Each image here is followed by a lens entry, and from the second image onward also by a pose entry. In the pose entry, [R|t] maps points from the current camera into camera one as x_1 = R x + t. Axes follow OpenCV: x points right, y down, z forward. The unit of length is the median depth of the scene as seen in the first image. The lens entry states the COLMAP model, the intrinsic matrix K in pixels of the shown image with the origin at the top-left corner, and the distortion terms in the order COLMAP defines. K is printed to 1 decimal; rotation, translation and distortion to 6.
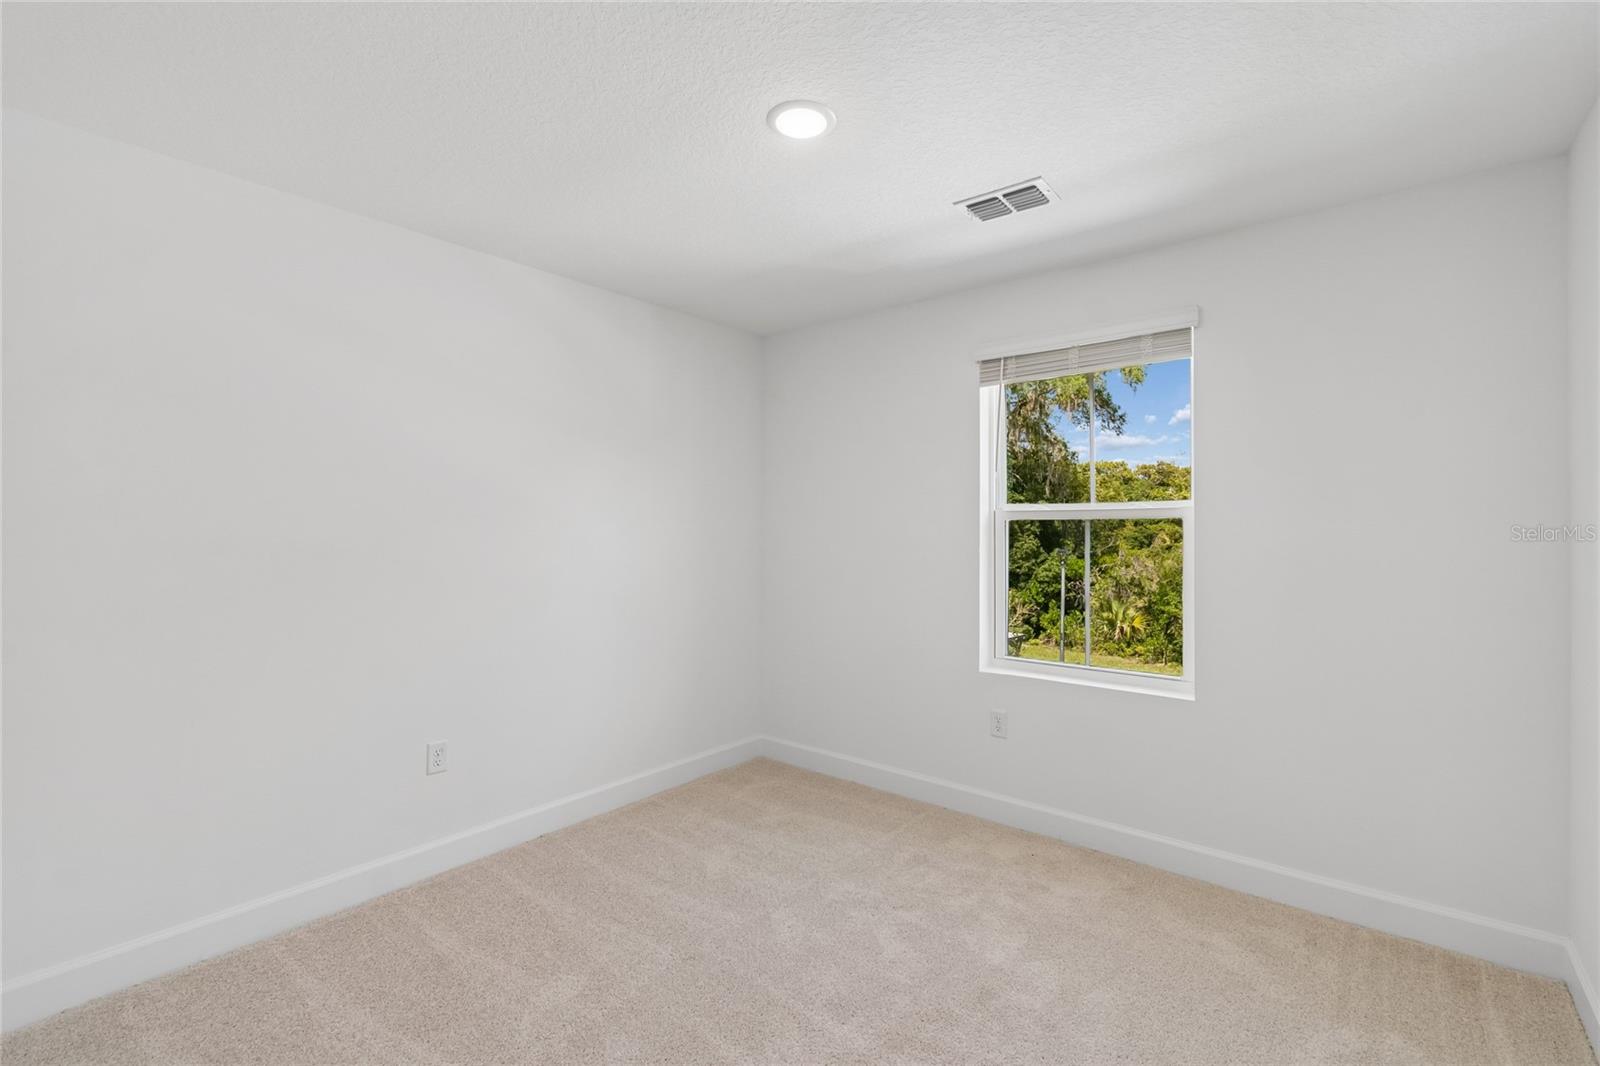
lens RADIAL K [[711.8, 0, 801.9], [0, 711.8, 544.3], [0, 0, 1]] dist [0.001159, -0.000692]
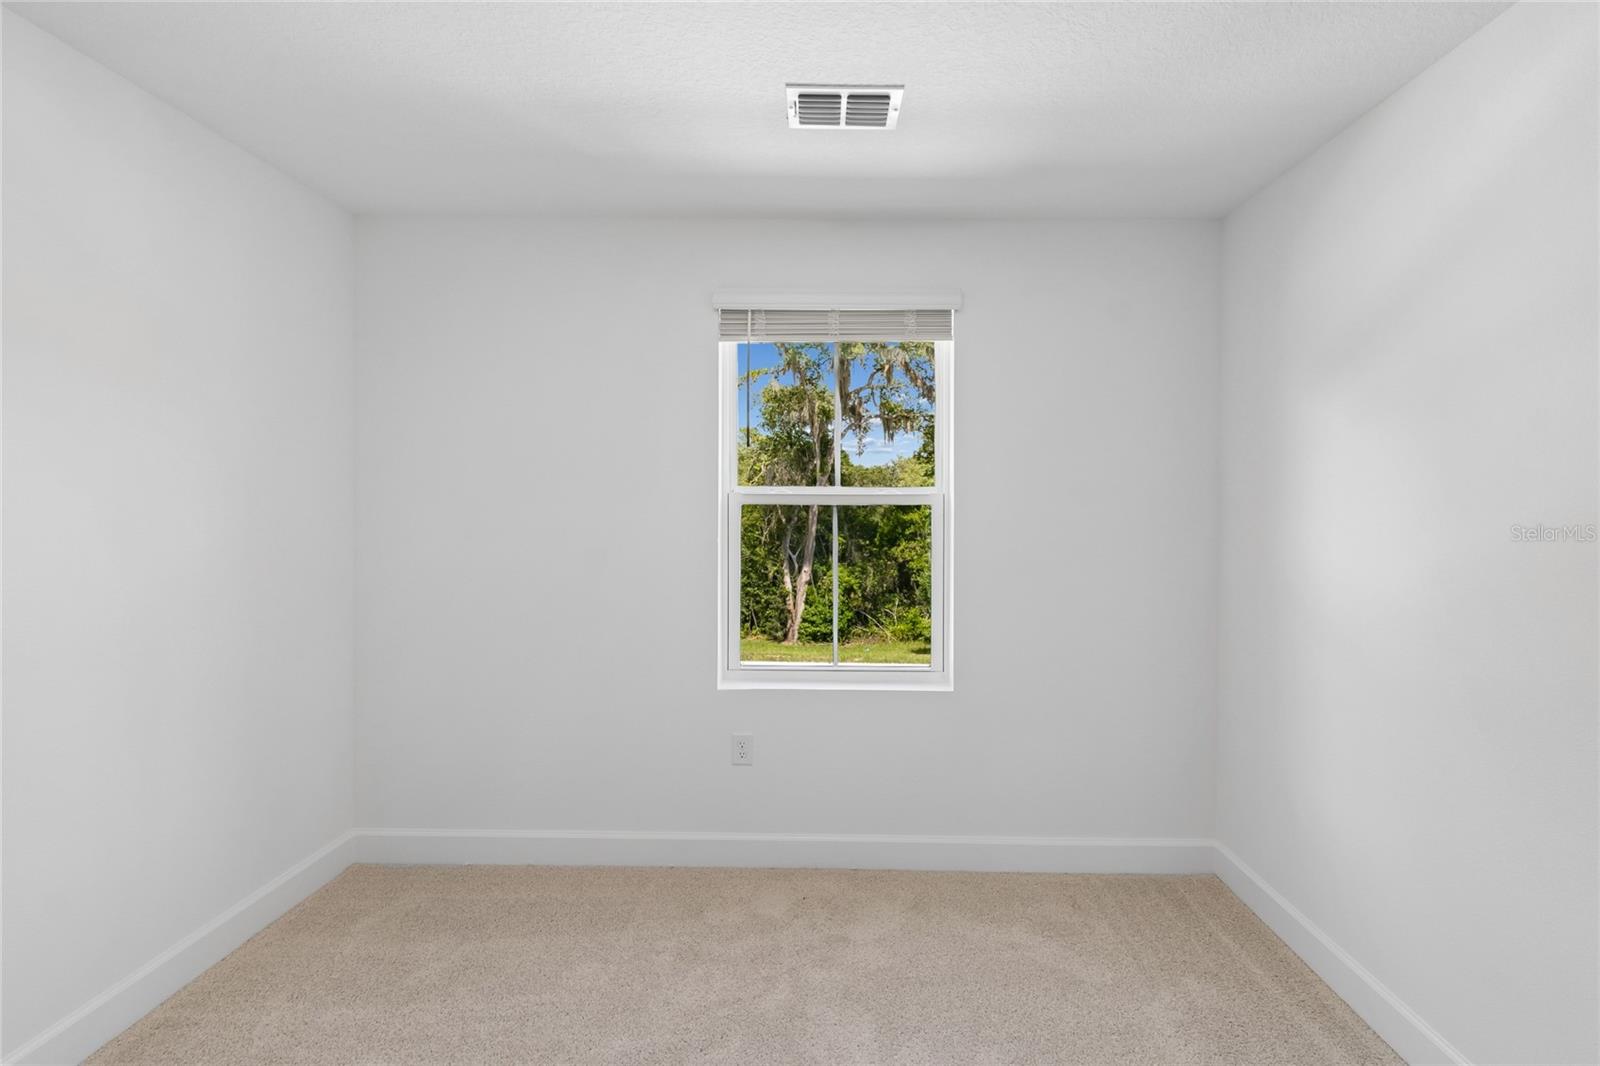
lens RADIAL K [[708.3, 0, 806.1], [0, 708.3, 525.9], [0, 0, 1]] dist [0.003745, -0.000078]
pose [[0.776984, -0.009003, 0.629456, -0.201941], [0.008497, 0.999957, 0.003814, -0.012741], [-0.629463, 0.002385, 0.777026, 0.334872]]
